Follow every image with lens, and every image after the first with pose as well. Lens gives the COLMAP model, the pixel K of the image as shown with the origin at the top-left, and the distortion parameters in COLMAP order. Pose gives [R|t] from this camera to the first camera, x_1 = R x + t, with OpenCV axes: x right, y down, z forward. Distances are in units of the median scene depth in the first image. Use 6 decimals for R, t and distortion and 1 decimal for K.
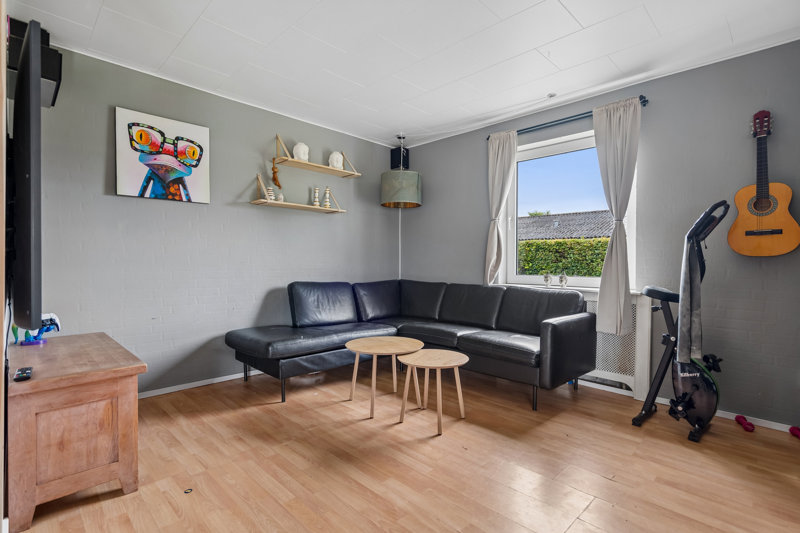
lens RADIAL K [[390.1, 0, 400.9], [0, 390.1, 263.9], [0, 0, 1]] dist [0.000690, 0.000299]
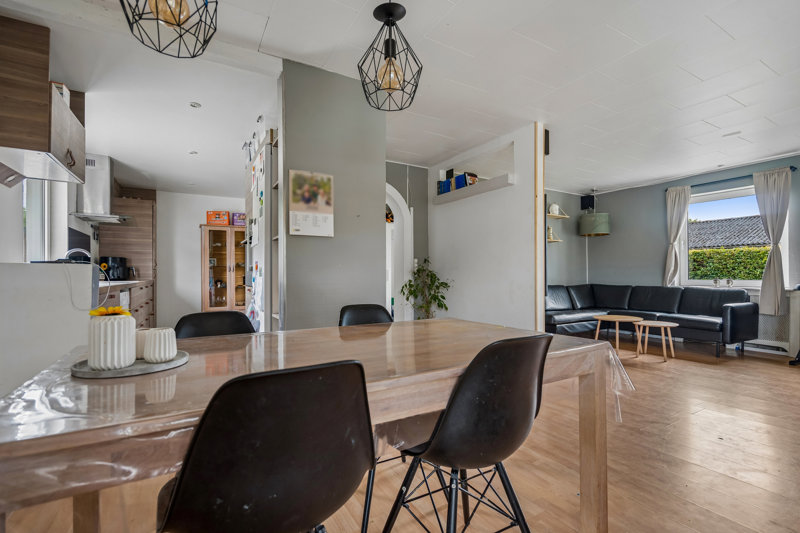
lens RADIAL K [[361.3, 0, 399.0], [0, 361.3, 273.3], [0, 0, 1]] dist [-0.004460, -0.000997]
pose [[0.963673, -0.012565, -0.266790, -0.426498], [0.011722, 0.999920, -0.004749, -0.002389], [0.266828, 0.001449, 0.963743, -0.658747]]
